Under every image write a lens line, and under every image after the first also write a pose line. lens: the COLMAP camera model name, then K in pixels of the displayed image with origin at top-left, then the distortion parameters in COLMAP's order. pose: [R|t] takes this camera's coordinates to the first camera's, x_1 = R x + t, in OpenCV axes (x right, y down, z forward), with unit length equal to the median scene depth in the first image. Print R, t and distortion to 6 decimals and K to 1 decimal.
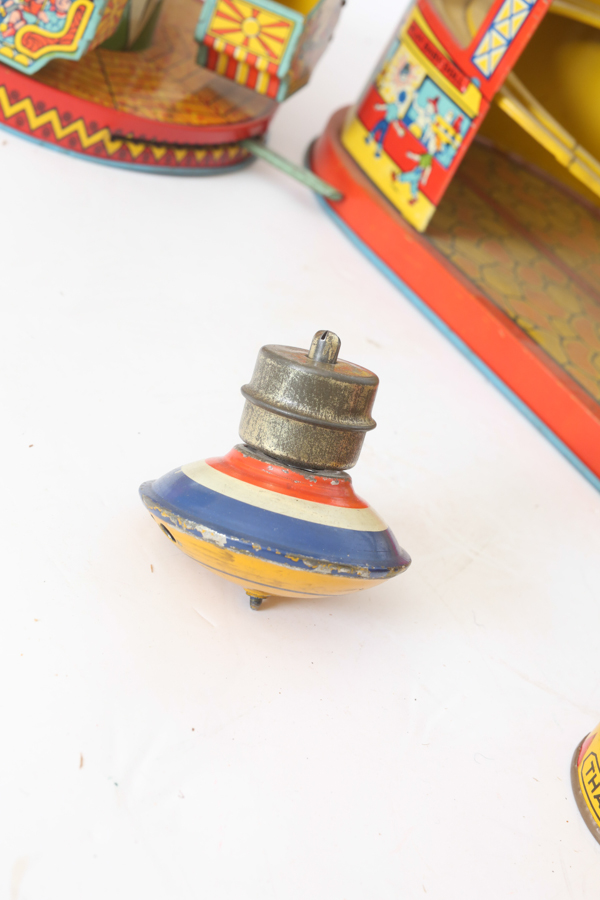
lens RADIAL K [[1385.3, 0, 300.0], [0, 1385.3, 450.0], [0, 0, 1]] dist [-0.191715, -0.005547]
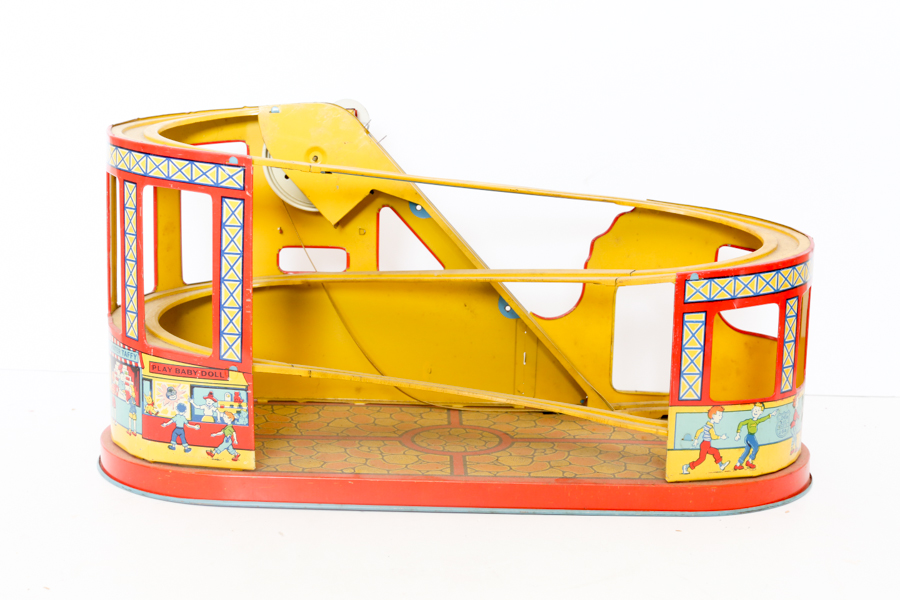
lens RADIAL K [[1385.3, 0, 450.0], [0, 1385.3, 300.0], [0, 0, 1]] dist [-0.191715, -0.005547]
pose [[0.591133, -0.535772, 0.602918, -0.604102], [0.651112, 0.758158, 0.035339, -0.217266], [-0.476041, 0.371677, 0.797020, -0.375143]]
